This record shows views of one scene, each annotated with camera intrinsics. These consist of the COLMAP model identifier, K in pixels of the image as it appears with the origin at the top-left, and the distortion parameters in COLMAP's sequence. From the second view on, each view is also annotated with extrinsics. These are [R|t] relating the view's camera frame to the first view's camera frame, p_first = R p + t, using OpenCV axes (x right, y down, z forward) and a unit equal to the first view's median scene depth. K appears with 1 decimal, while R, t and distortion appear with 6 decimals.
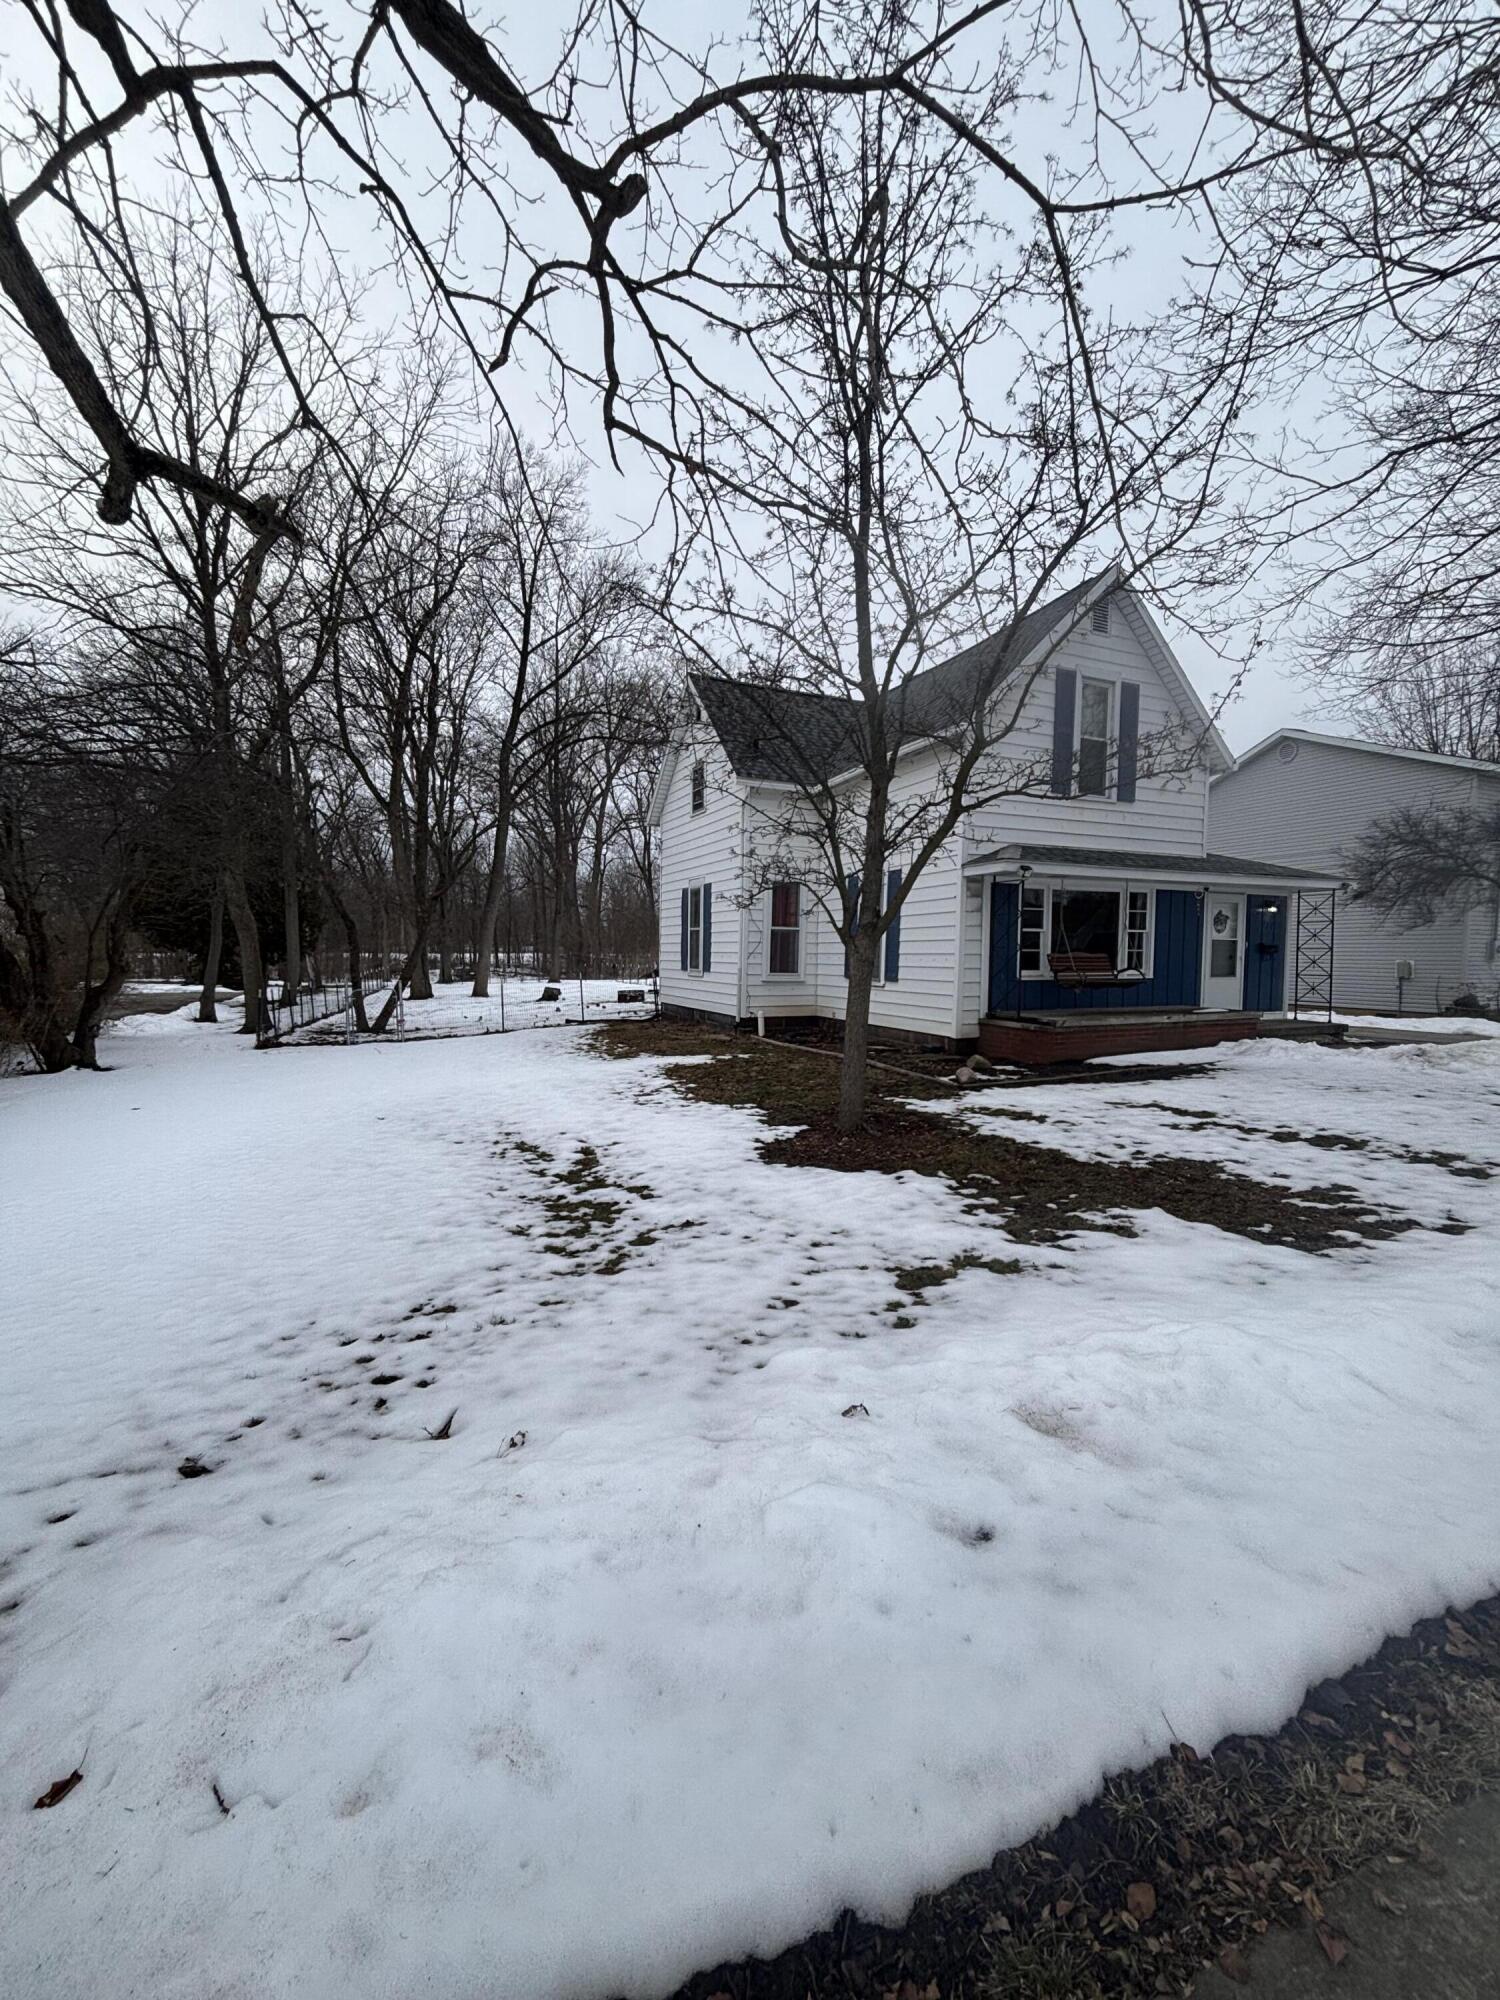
lens RADIAL K [[800.0, 0, 750.0], [0, 800.0, 1000.0], [0, 0, 1]] dist [0.000621, -0.000244]
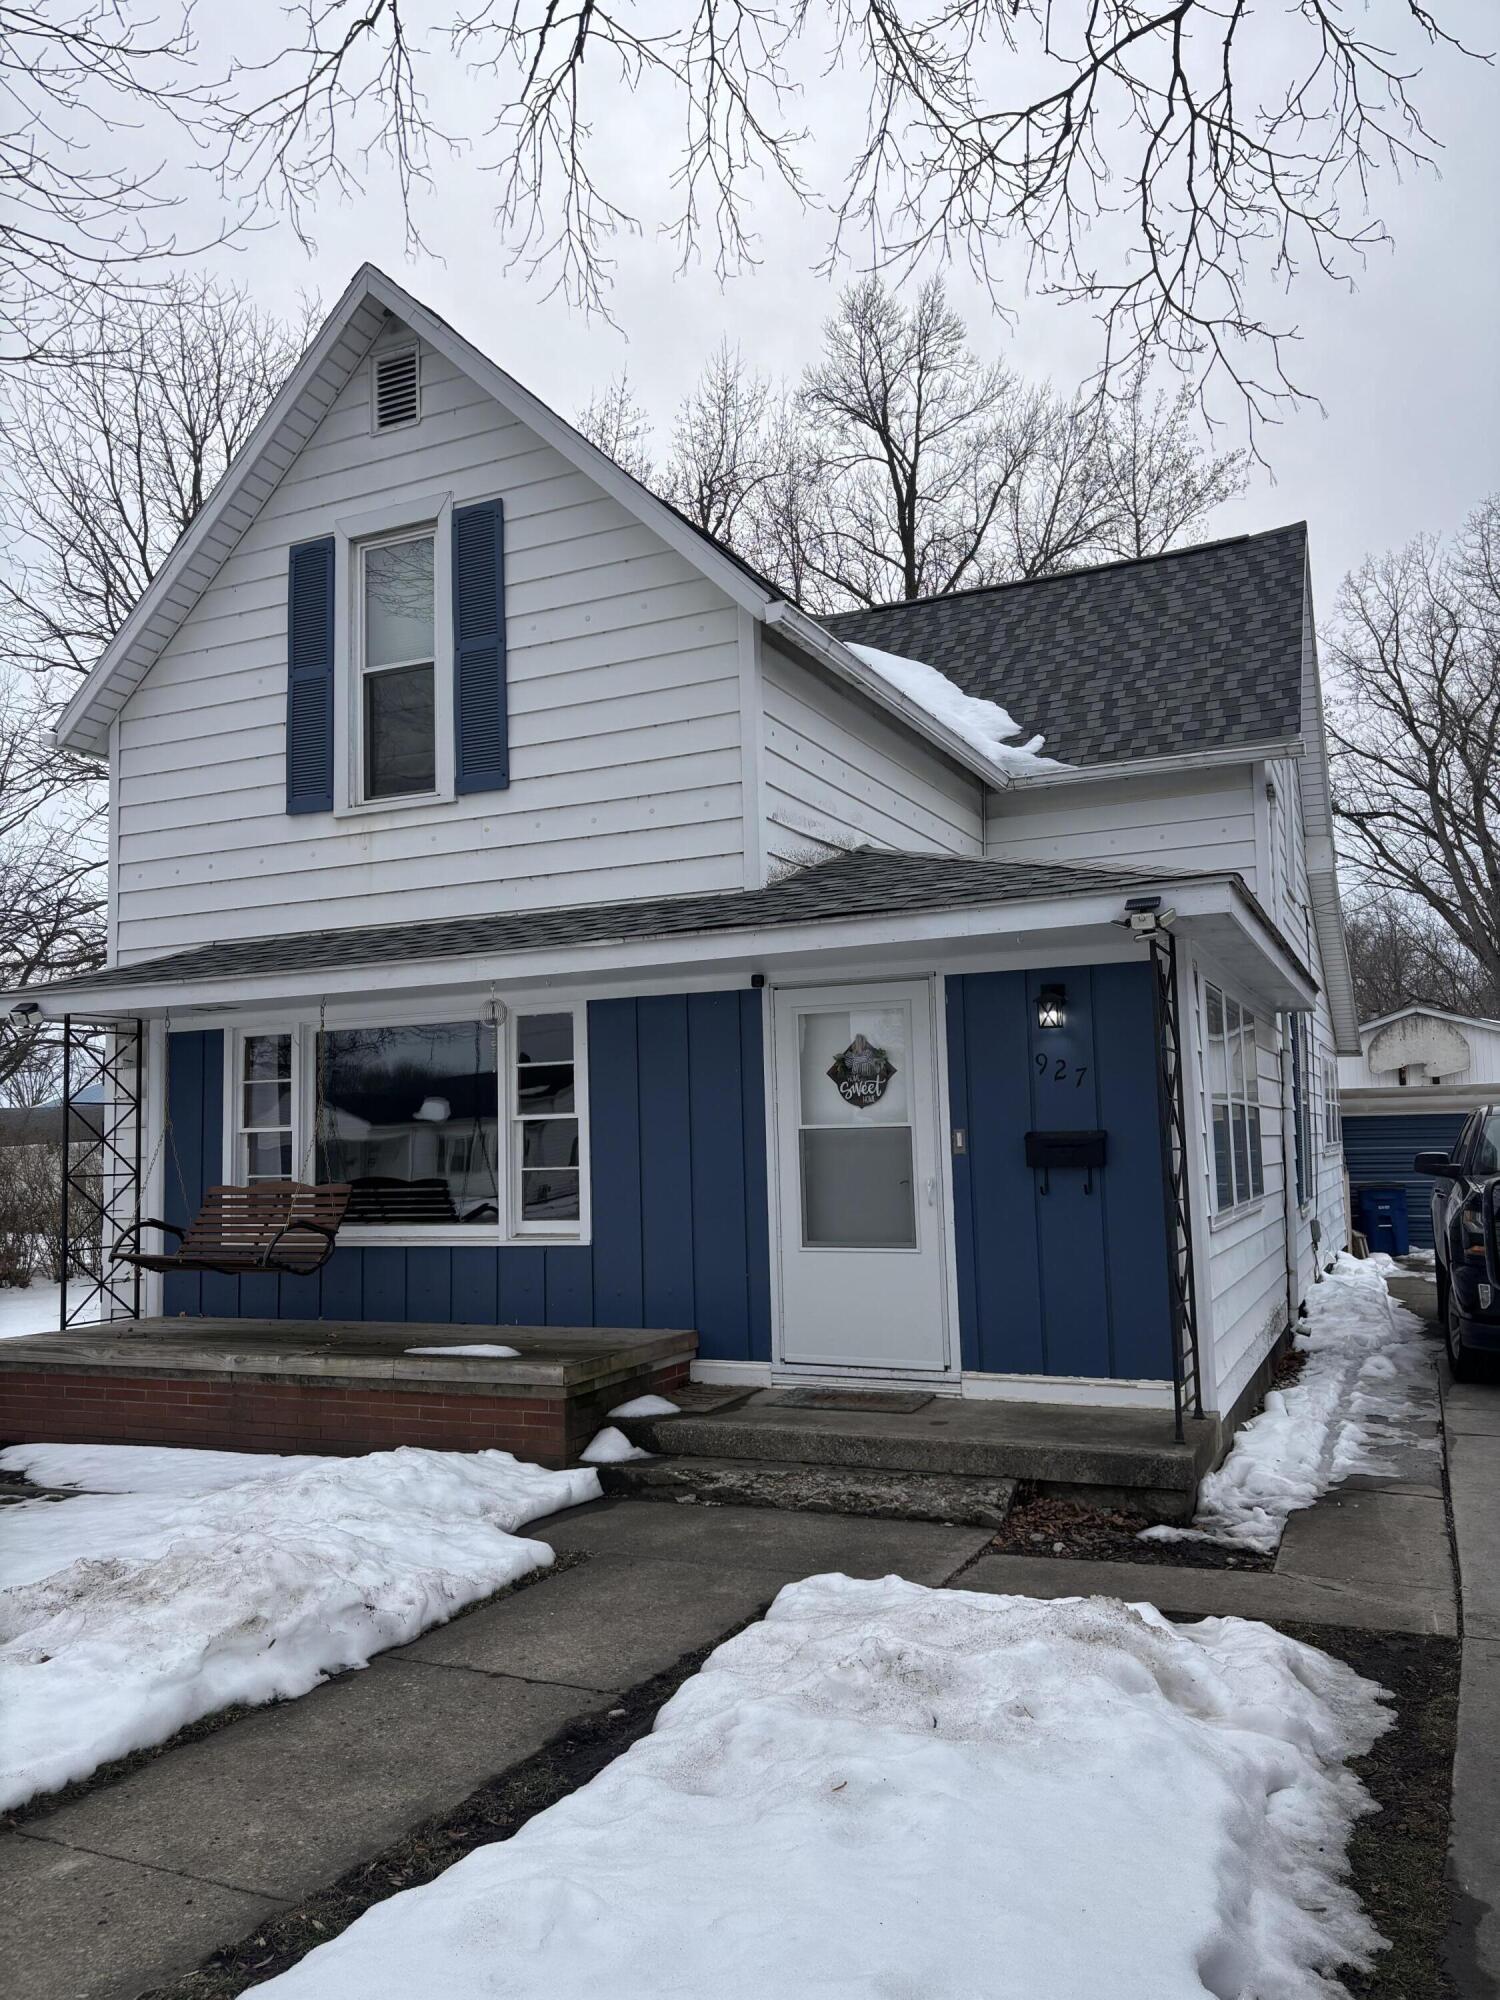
lens RADIAL K [[1496.6, 0, 750.0], [0, 1496.6, 1000.0], [0, 0, 1]] dist [-0.000266, -0.003065]
pose [[0.655442, -0.082889, -0.750683, 1.063125], [-0.013087, 0.992563, -0.121023, -0.056394], [0.755132, 0.089148, 0.649483, 0.609540]]
